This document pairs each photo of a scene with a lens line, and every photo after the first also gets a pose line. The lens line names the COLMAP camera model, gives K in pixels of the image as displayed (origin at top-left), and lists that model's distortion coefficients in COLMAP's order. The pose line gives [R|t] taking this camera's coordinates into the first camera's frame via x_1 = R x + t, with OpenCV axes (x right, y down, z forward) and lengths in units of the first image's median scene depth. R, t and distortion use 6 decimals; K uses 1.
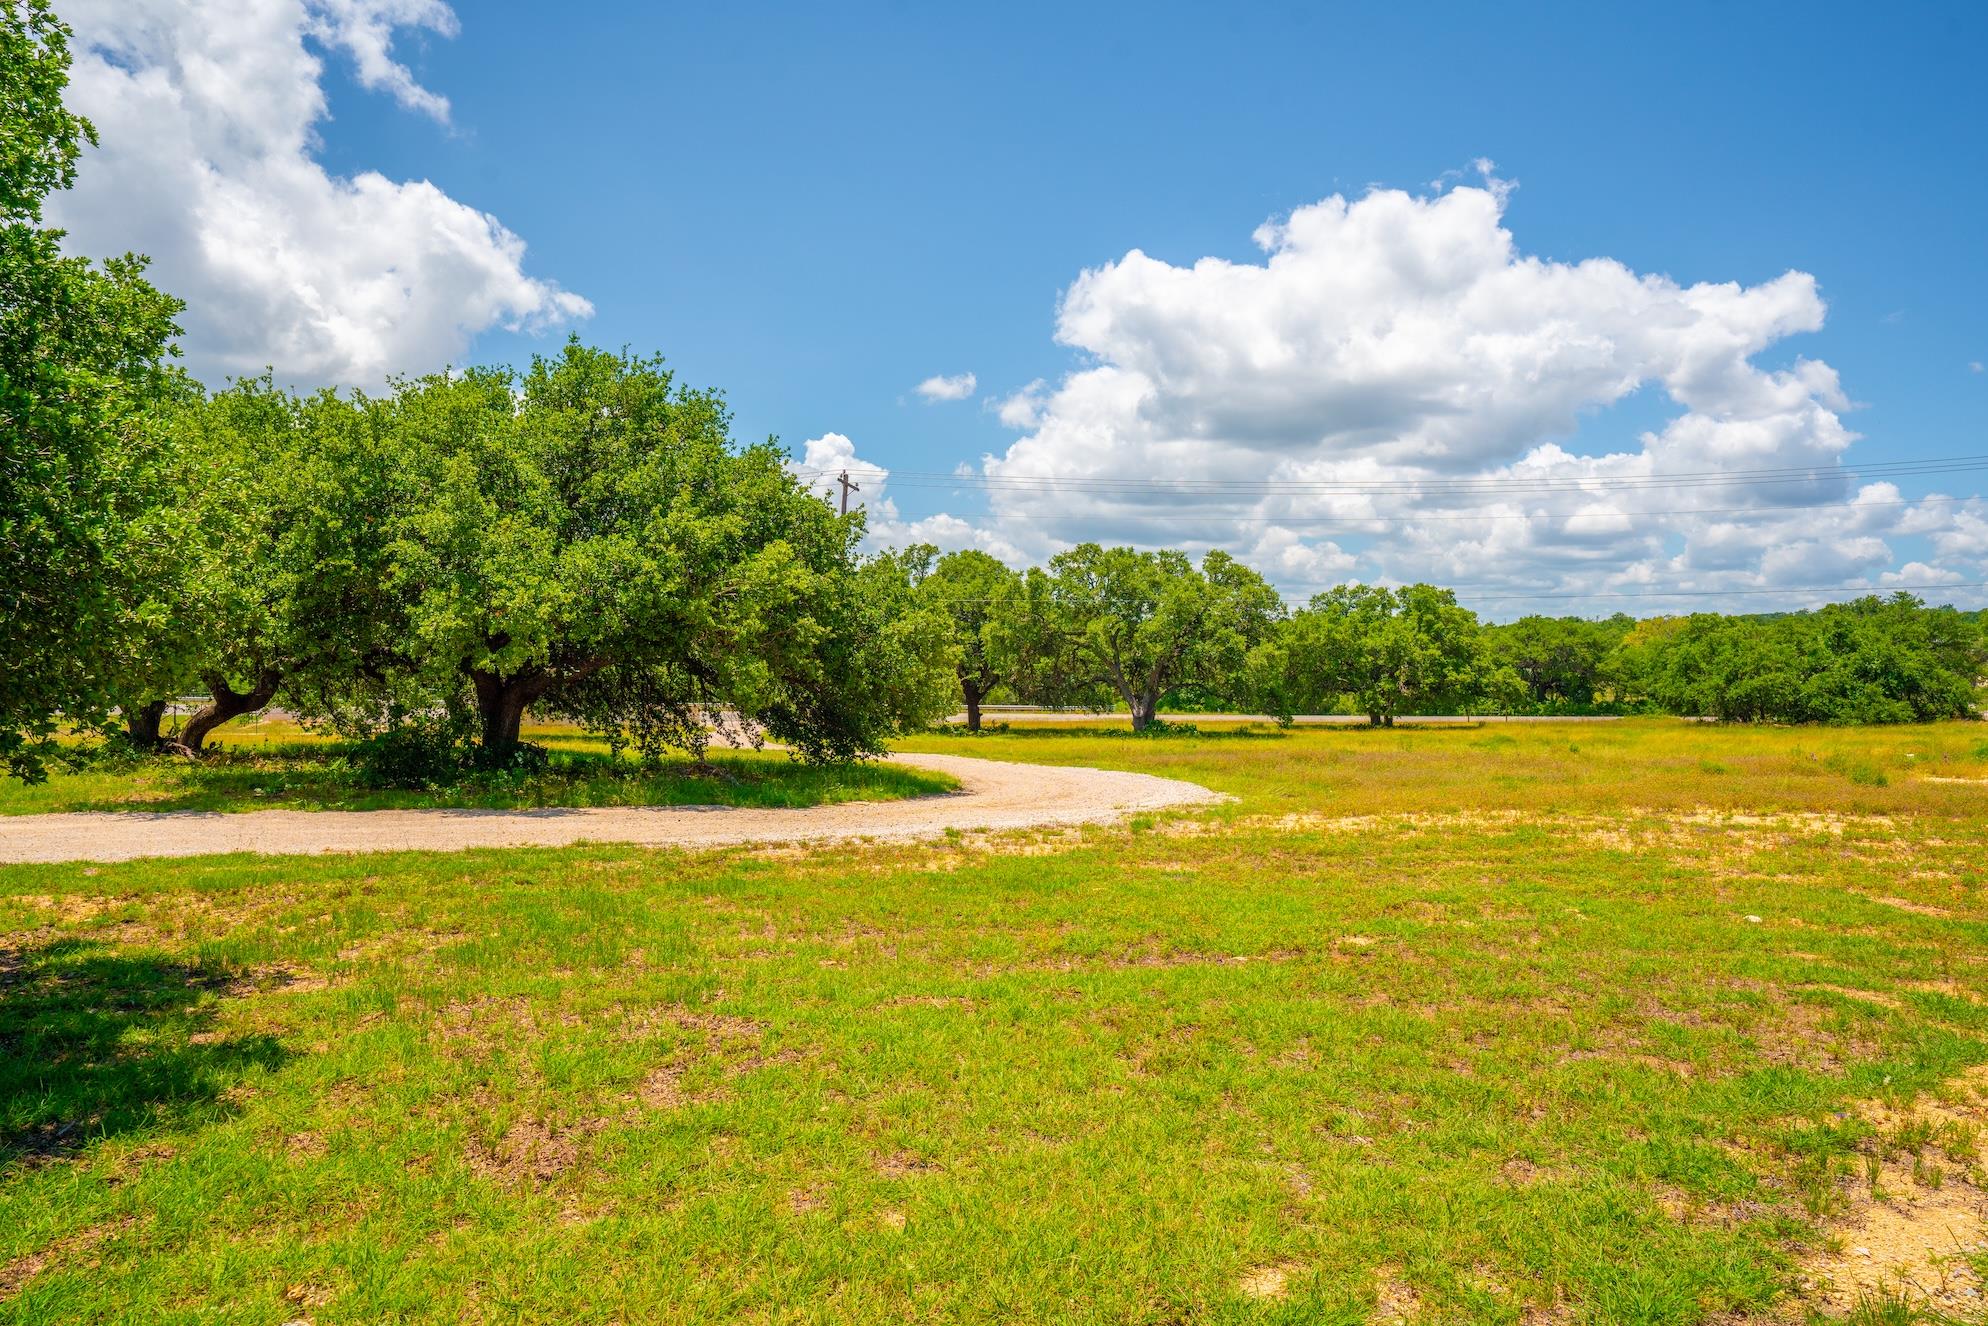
lens RADIAL K [[1320.6, 0, 994.0], [0, 1320.6, 663.0], [0, 0, 1]] dist [-0.000273, 0.000532]
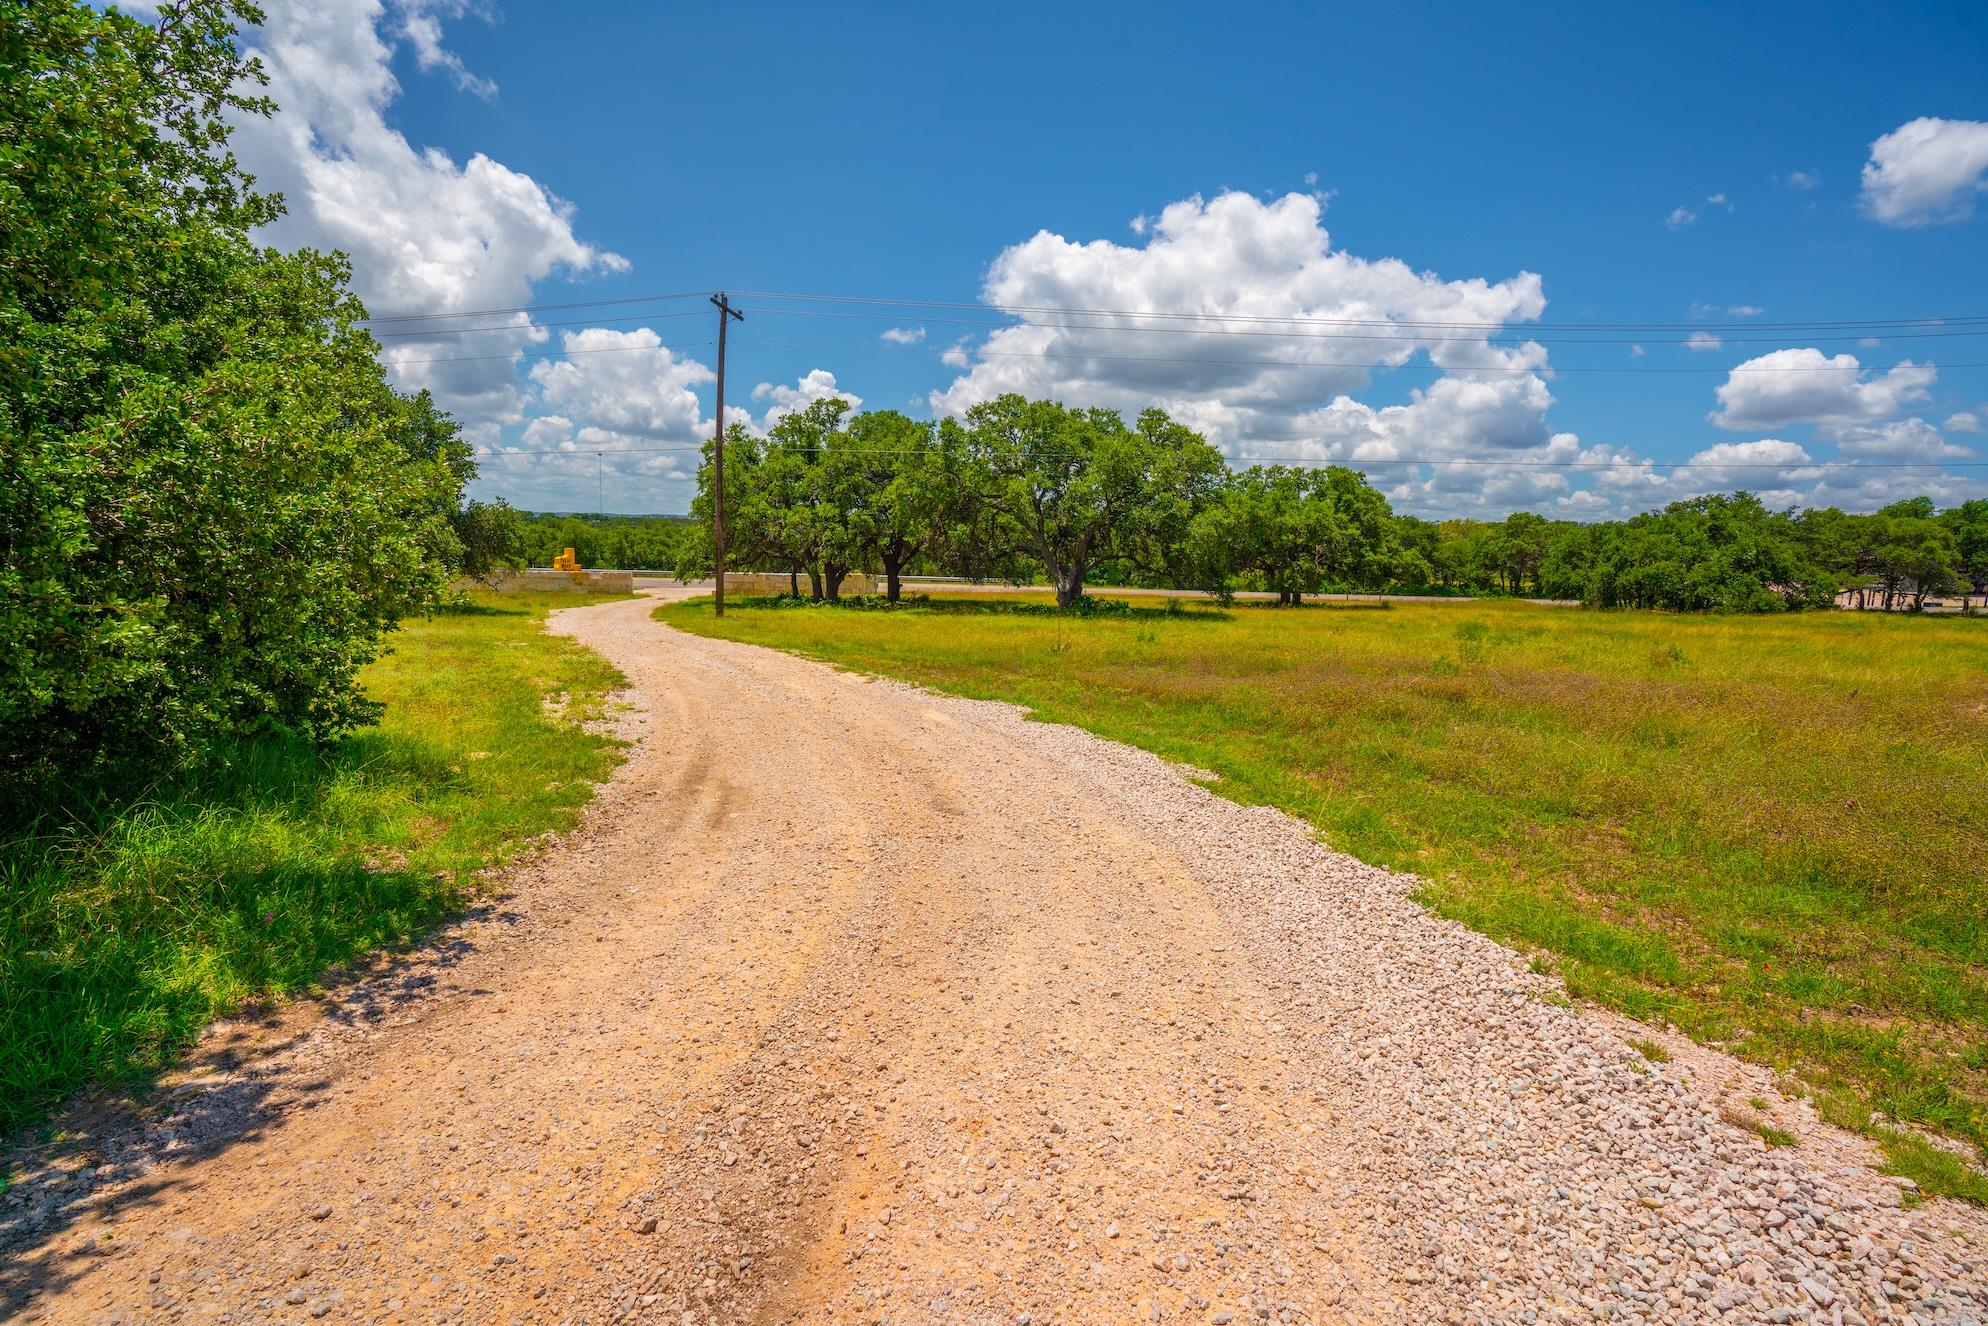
lens RADIAL K [[908.9, 0, 1067.9], [0, 908.9, 667.7], [0, 0, 1]] dist [-0.042584, -0.000068]
pose [[0.990141, 0.005975, 0.139946, 0.020667], [-0.023995, 0.991556, 0.127436, 0.010639], [-0.138003, -0.129538, 0.981924, 0.307506]]
